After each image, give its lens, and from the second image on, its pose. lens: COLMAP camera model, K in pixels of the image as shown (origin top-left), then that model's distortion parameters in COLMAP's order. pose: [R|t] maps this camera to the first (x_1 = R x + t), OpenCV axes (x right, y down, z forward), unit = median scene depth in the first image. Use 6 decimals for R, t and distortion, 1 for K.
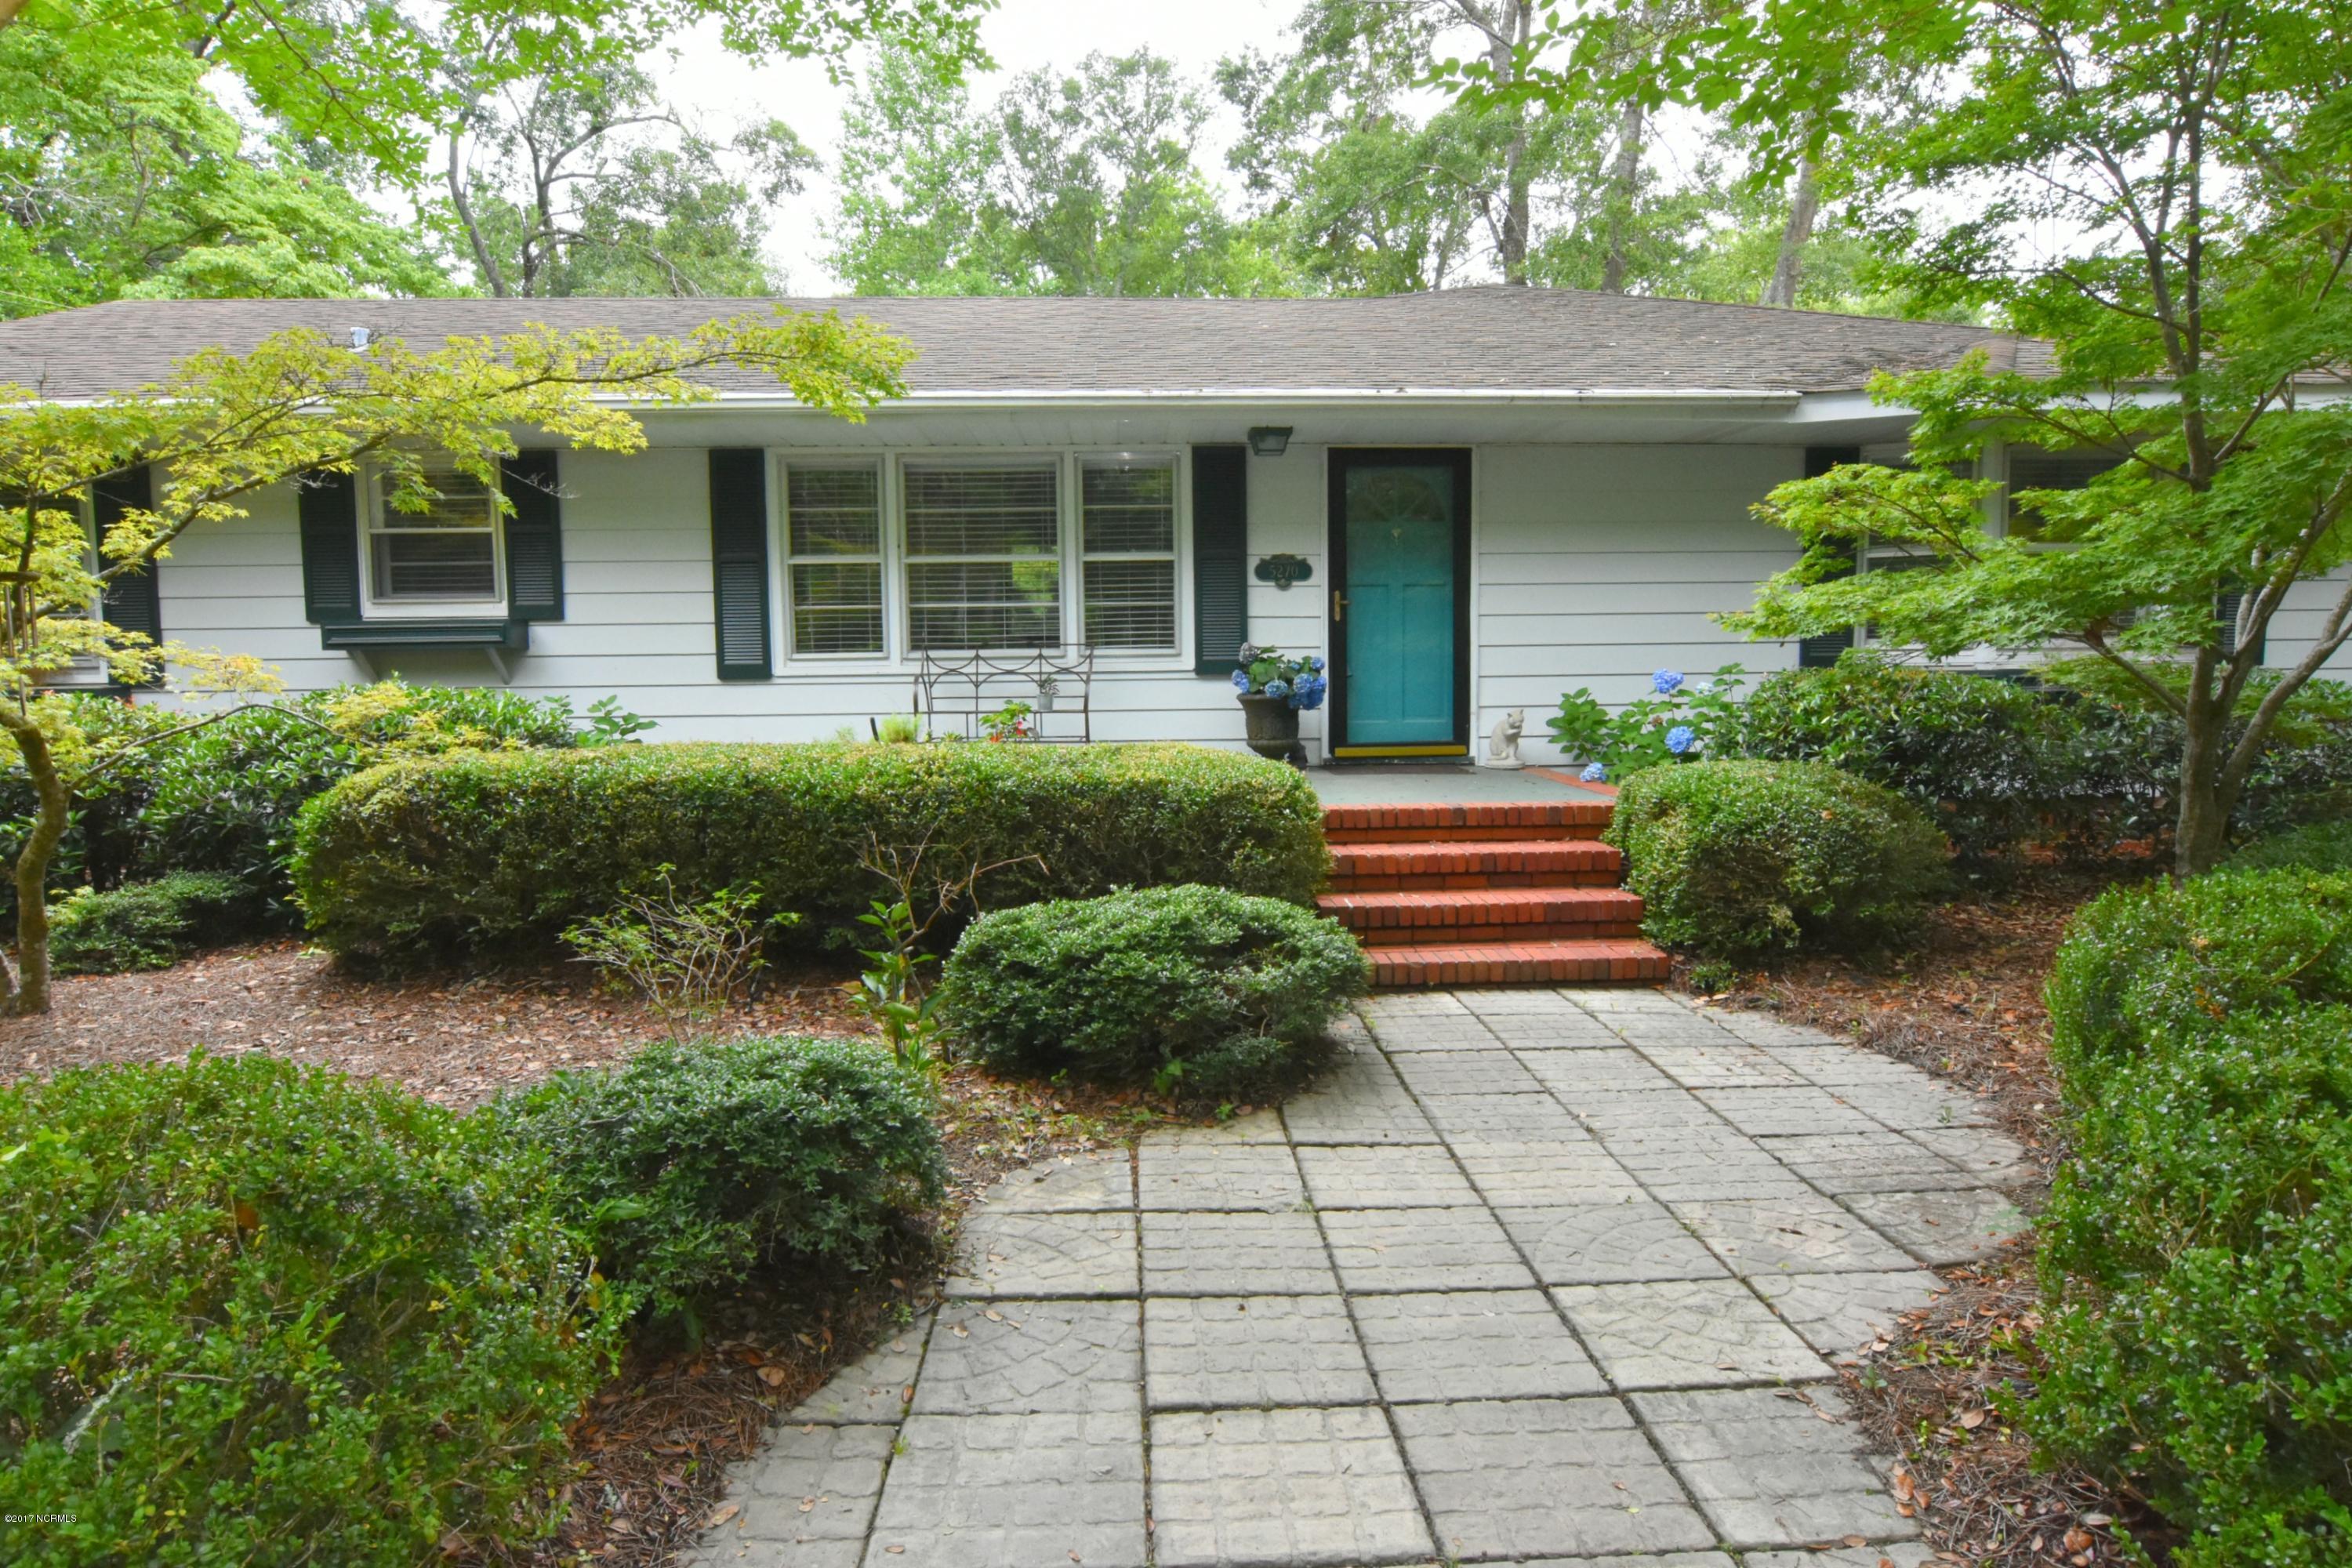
lens RADIAL K [[1338.5, 0, 1176.0], [0, 1338.5, 784.0], [0, 0, 1]] dist [-0.018551, 0.000083]
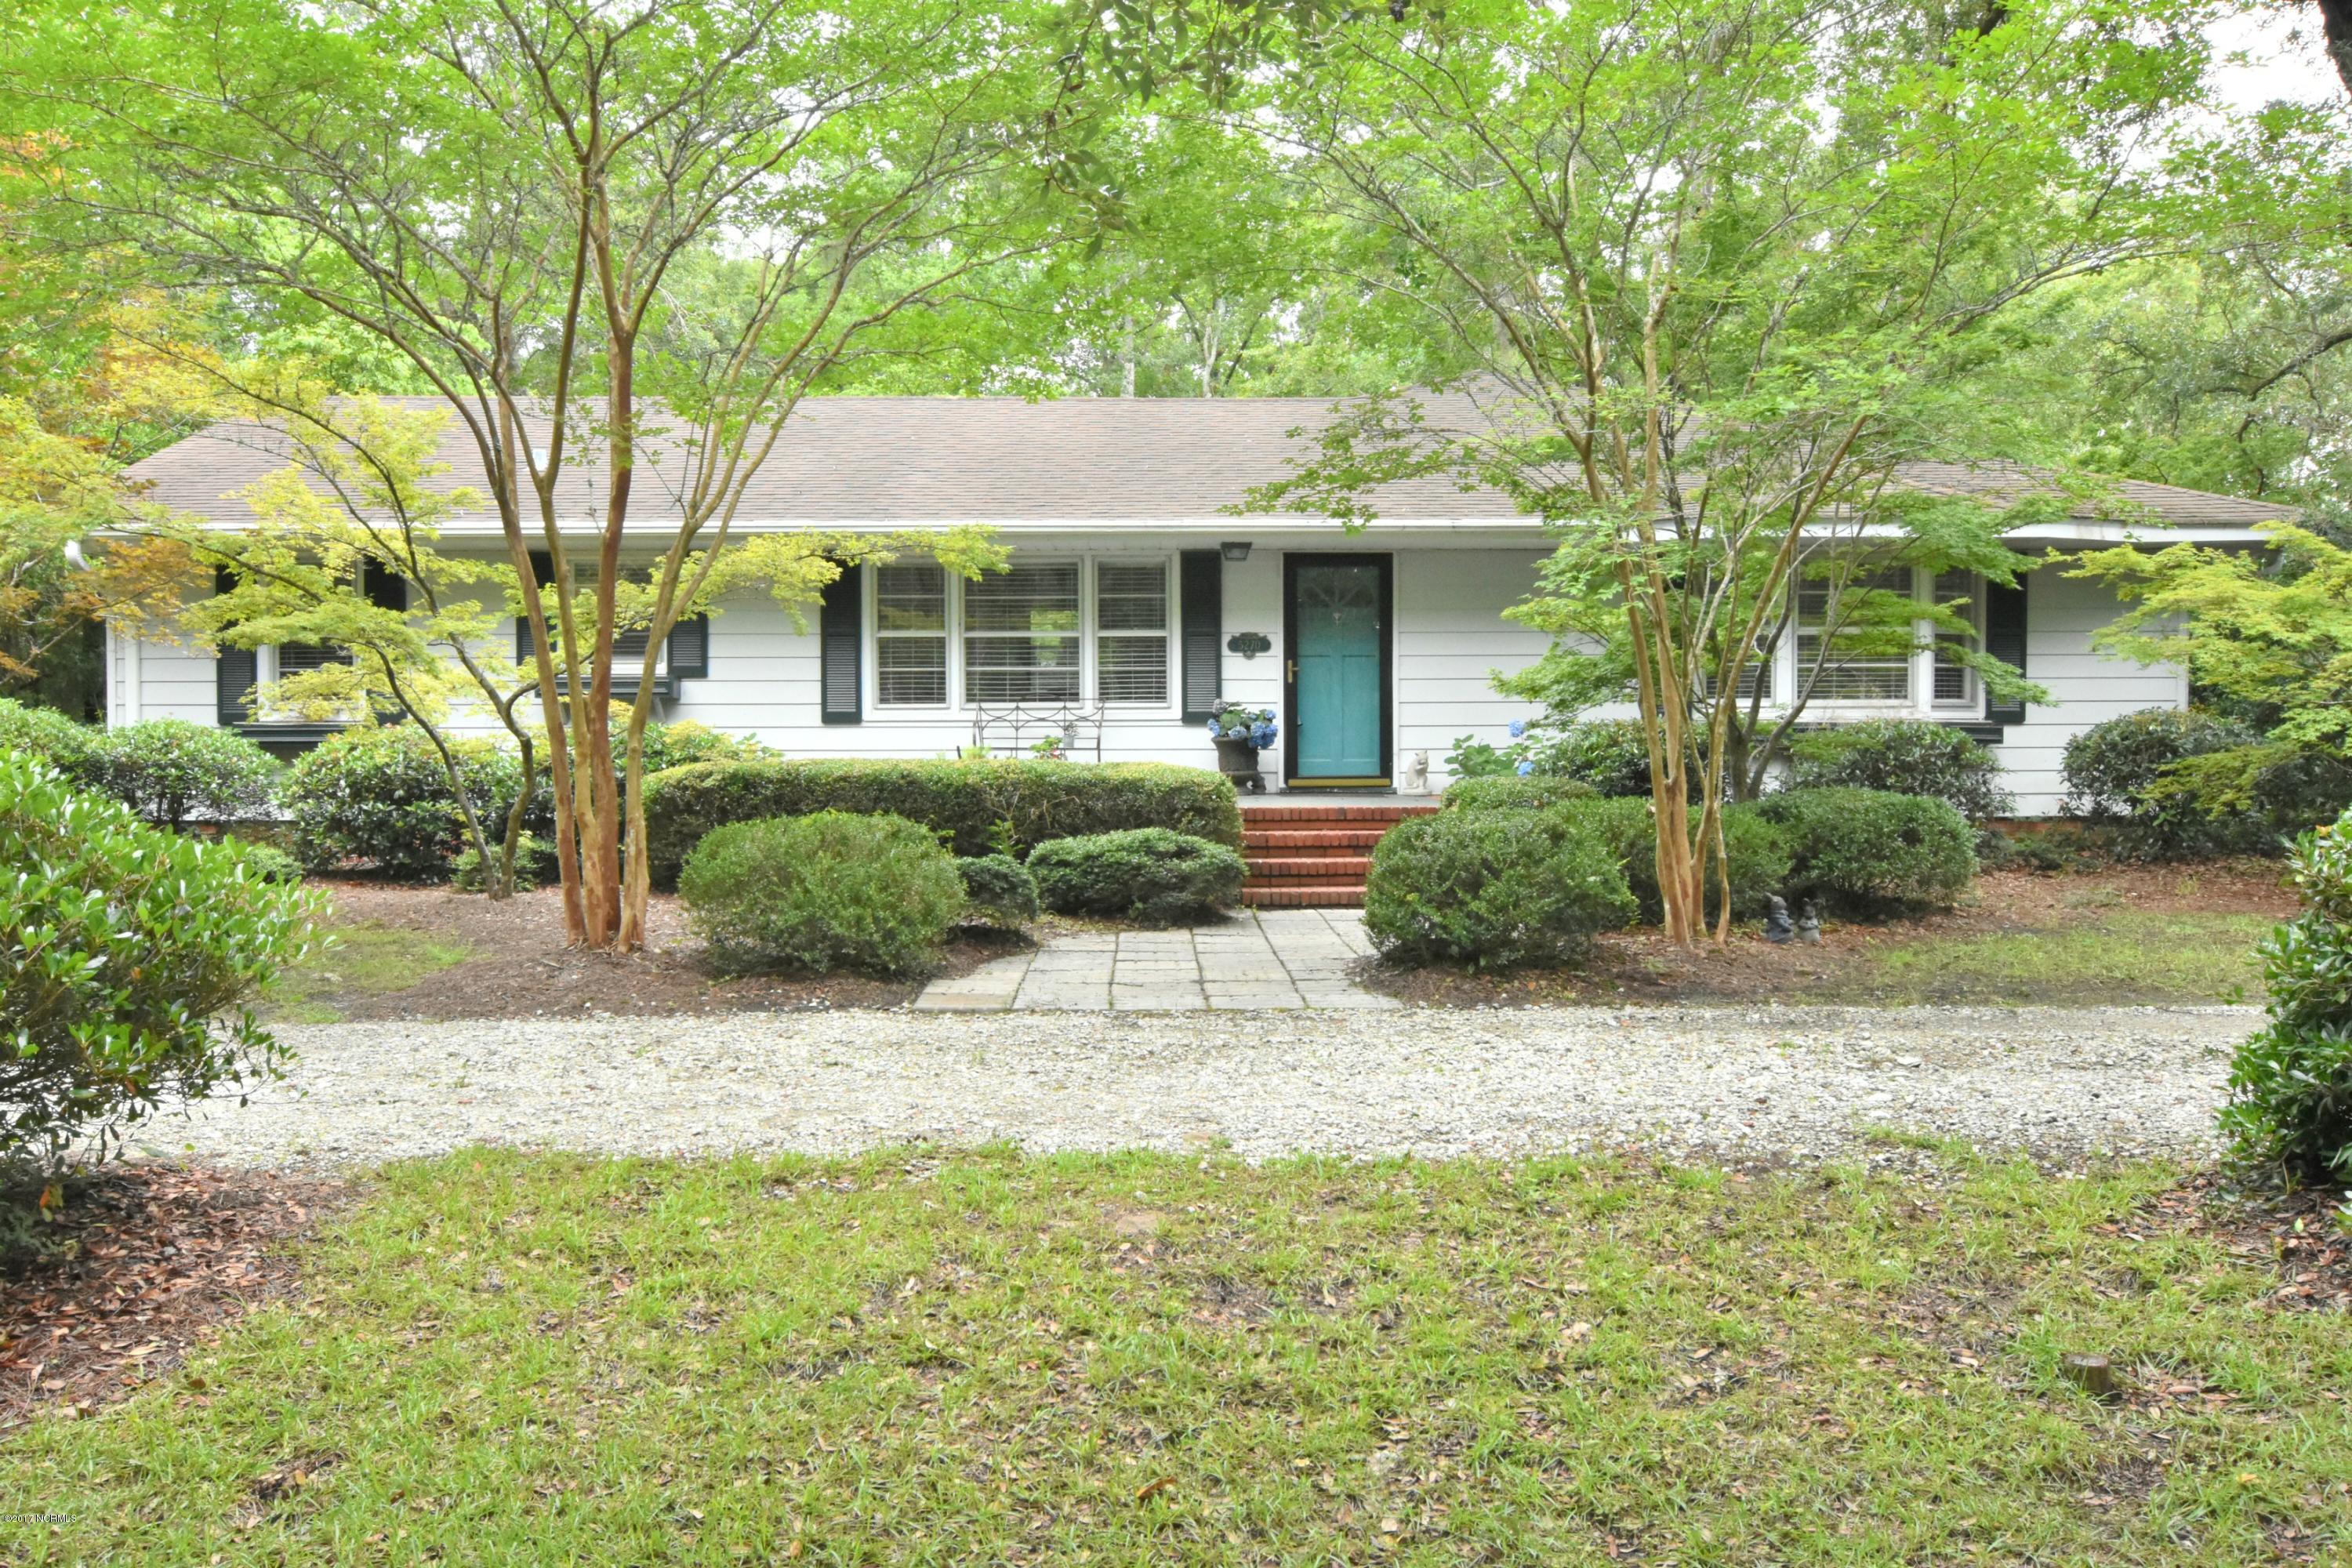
lens RADIAL K [[1895.7, 0, 1176.0], [0, 1895.7, 784.0], [0, 0, 1]] dist [-0.001237, -0.000103]
pose [[0.999604, 0.009185, -0.026604, 0.059768], [-0.010758, 0.998164, -0.059612, 0.091025], [0.026008, 0.059875, 0.997867, -0.869433]]
